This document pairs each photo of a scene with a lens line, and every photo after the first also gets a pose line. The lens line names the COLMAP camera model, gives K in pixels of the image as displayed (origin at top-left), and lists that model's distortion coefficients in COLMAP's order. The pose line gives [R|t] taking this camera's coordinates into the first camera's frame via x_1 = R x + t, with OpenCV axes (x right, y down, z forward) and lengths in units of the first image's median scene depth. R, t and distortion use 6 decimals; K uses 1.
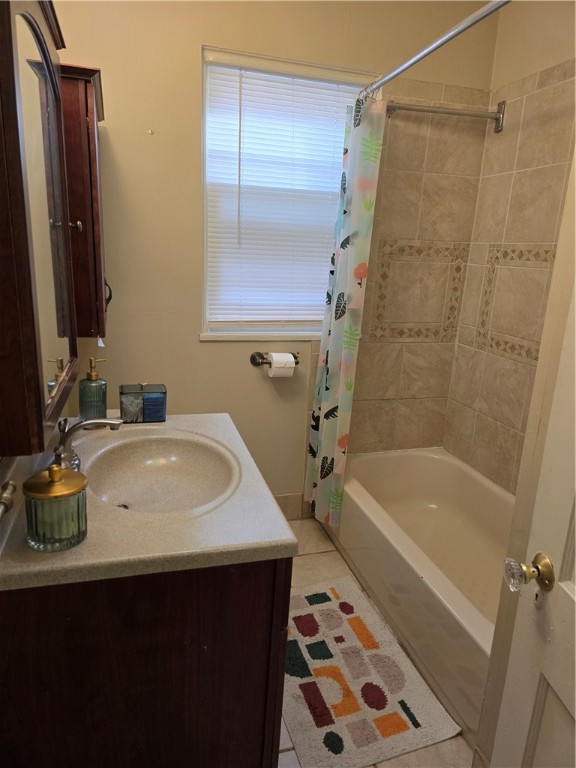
lens RADIAL K [[503.4, 0, 289.5], [0, 503.4, 383.4], [0, 0, 1]] dist [0.007220, 0.000421]
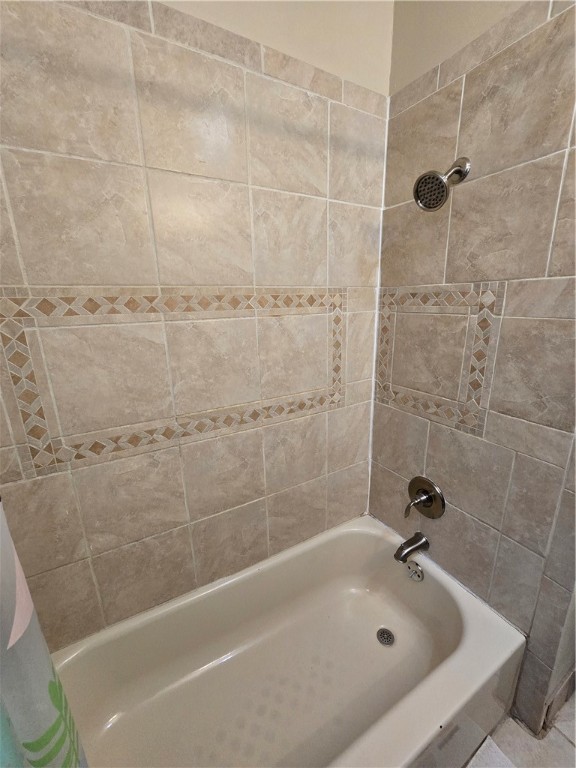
lens RADIAL K [[313.9, 0, 288.4], [0, 313.9, 383.1], [0, 0, 1]] dist [-0.004349, 0.000391]
pose [[-0.211000, -0.291528, 0.933001, 0.021030], [0.259542, 0.903520, 0.341013, -0.229036], [-0.942399, 0.314107, -0.114979, 0.817658]]
